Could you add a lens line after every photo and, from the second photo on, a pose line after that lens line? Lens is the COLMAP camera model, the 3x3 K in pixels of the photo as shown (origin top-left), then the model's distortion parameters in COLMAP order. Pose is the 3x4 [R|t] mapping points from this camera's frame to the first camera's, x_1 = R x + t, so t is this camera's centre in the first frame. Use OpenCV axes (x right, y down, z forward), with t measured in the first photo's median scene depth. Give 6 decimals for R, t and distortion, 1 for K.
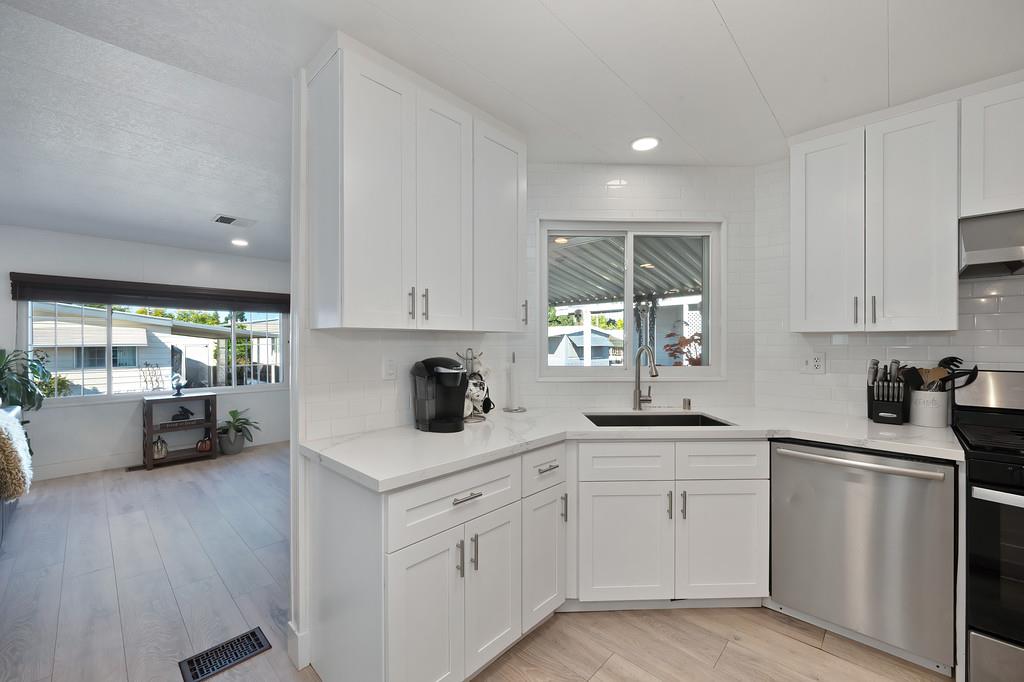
lens RADIAL K [[405.1, 0, 510.7], [0, 405.1, 342.6], [0, 0, 1]] dist [-0.000844, -0.000196]
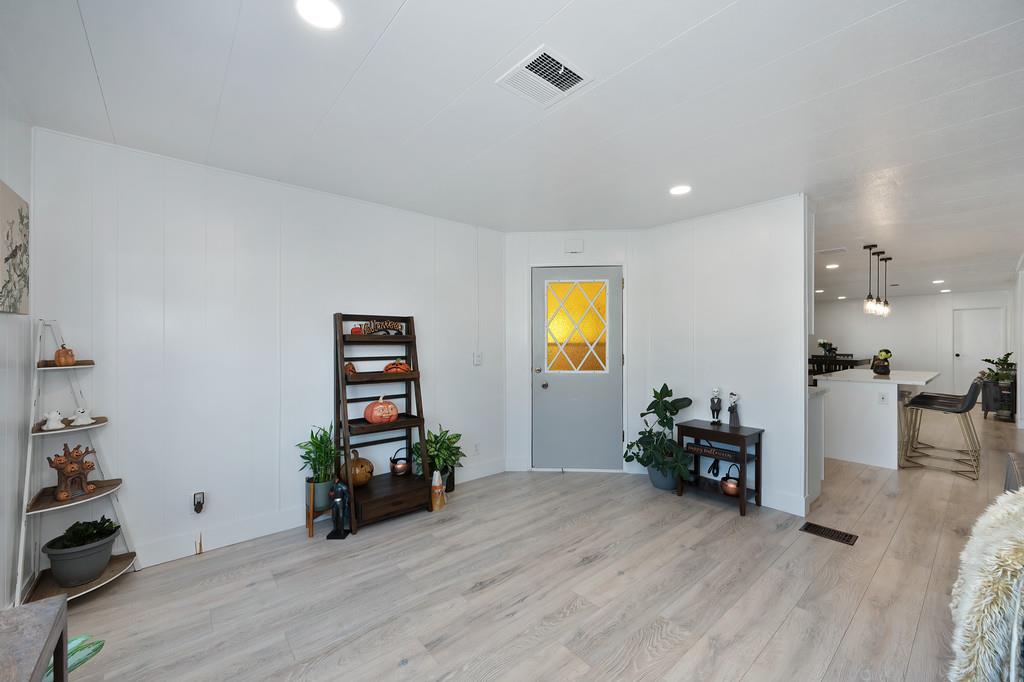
lens RADIAL K [[403.0, 0, 509.1], [0, 403.0, 338.9], [0, 0, 1]] dist [-0.002177, -0.000332]
pose [[0.116819, 0.024092, 0.992861, -1.985167], [-0.001297, 0.999709, -0.024105, 0.035769], [-0.993152, 0.001528, 0.116816, 1.676500]]
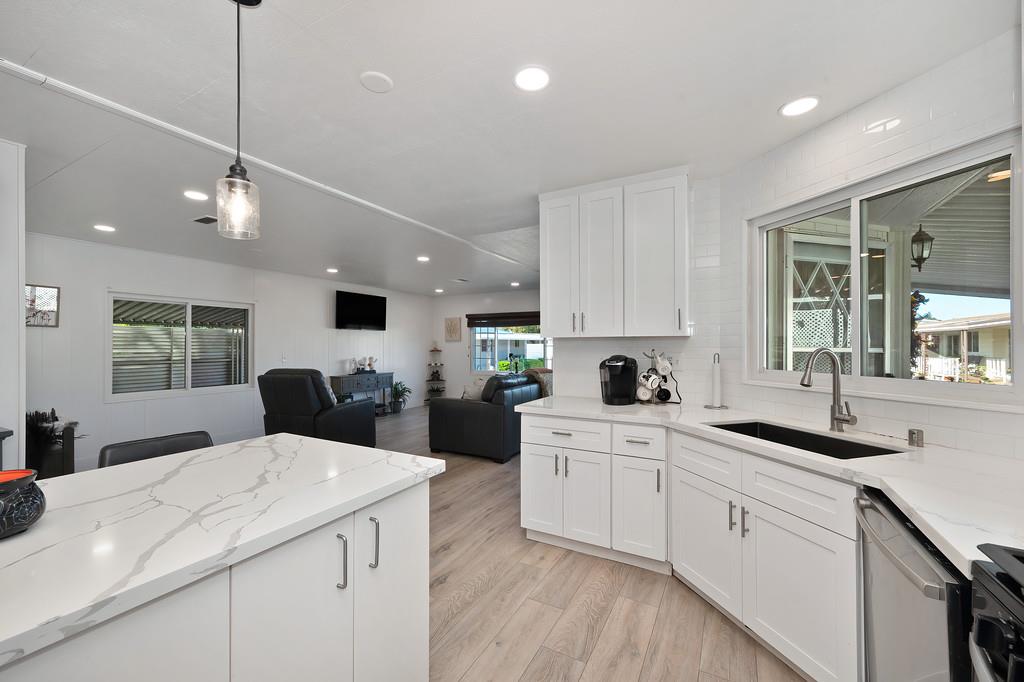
lens RADIAL K [[405.1, 0, 510.7], [0, 405.1, 342.6], [0, 0, 1]] dist [-0.000844, -0.000196]
pose [[0.254774, -0.006198, -0.966981, 1.053301], [0.003238, 0.999979, -0.005557, -0.001300], [0.966995, -0.001715, 0.254788, 0.230795]]
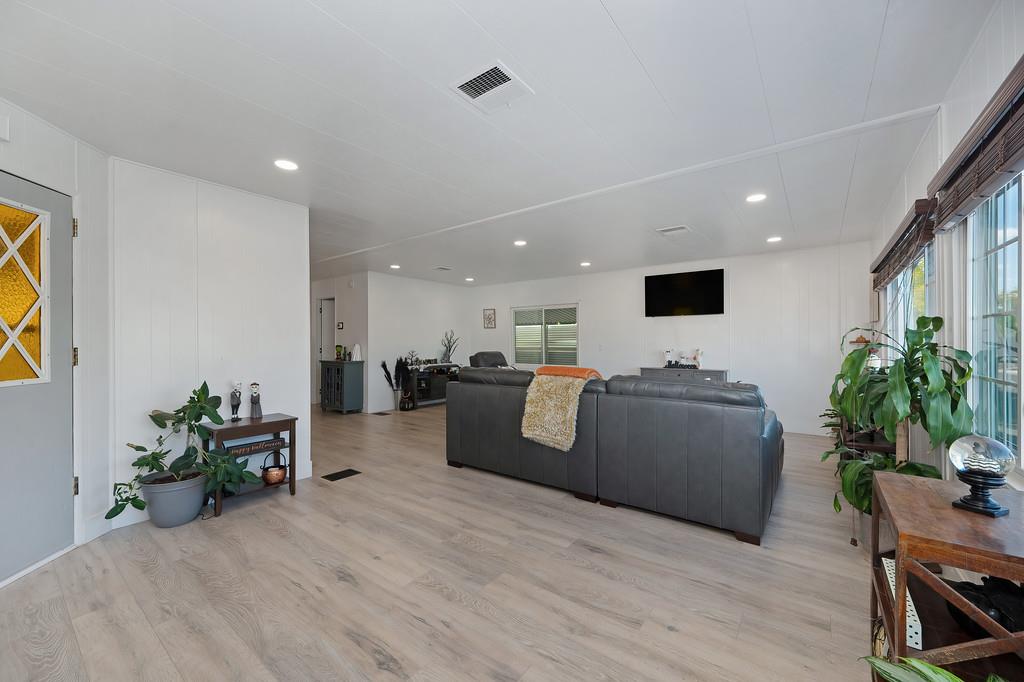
lens RADIAL K [[398.8, 0, 506.2], [0, 398.8, 342.3], [0, 0, 1]] dist [-0.000059, -0.000016]
pose [[-0.994925, 0.004806, -0.100500, -1.111850], [0.005012, 0.999986, -0.001796, 0.056432], [0.100490, -0.002291, -0.994935, 2.610656]]
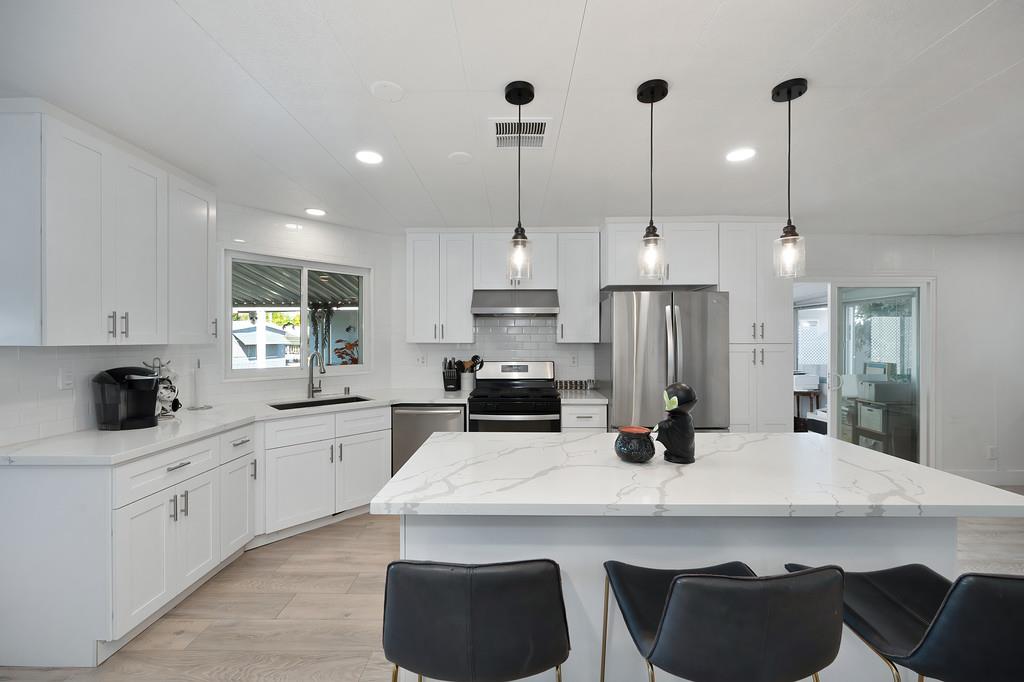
lens RADIAL K [[405.1, 0, 510.7], [0, 405.1, 342.6], [0, 0, 1]] dist [-0.000844, -0.000196]
pose [[0.734128, -0.003879, 0.679000, -0.146238], [-0.001698, 0.999970, 0.007548, -0.040756], [-0.679009, -0.006694, 0.734100, -0.560533]]
